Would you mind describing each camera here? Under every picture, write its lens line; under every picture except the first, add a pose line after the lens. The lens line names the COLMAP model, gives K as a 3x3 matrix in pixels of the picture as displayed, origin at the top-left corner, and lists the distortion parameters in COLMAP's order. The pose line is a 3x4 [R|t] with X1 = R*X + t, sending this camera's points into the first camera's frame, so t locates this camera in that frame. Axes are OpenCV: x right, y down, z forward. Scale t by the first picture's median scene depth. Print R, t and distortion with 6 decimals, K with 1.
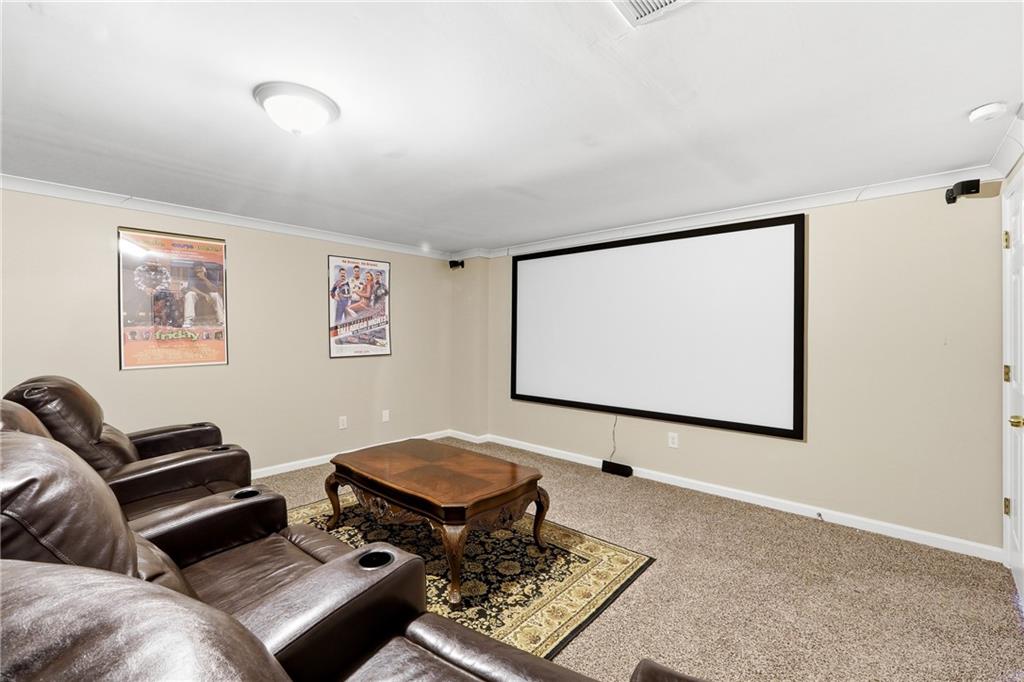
lens RADIAL K [[435.9, 0, 506.7], [0, 435.9, 336.2], [0, 0, 1]] dist [-0.016619, 0.004738]
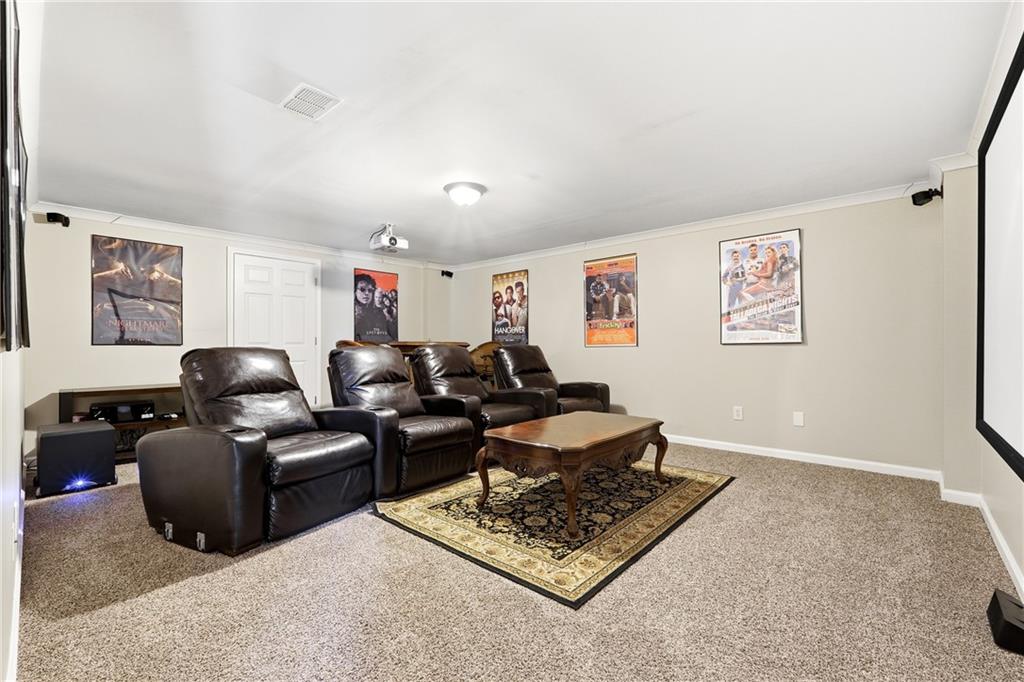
lens RADIAL K [[435.9, 0, 506.4], [0, 435.9, 345.7], [0, 0, 1]] dist [-0.016619, 0.004738]
pose [[-0.001798, 0.000369, -0.999998, 0.577747], [-0.004648, 0.999989, 0.000377, 0.054061], [0.999988, 0.004648, -0.001796, 0.497771]]
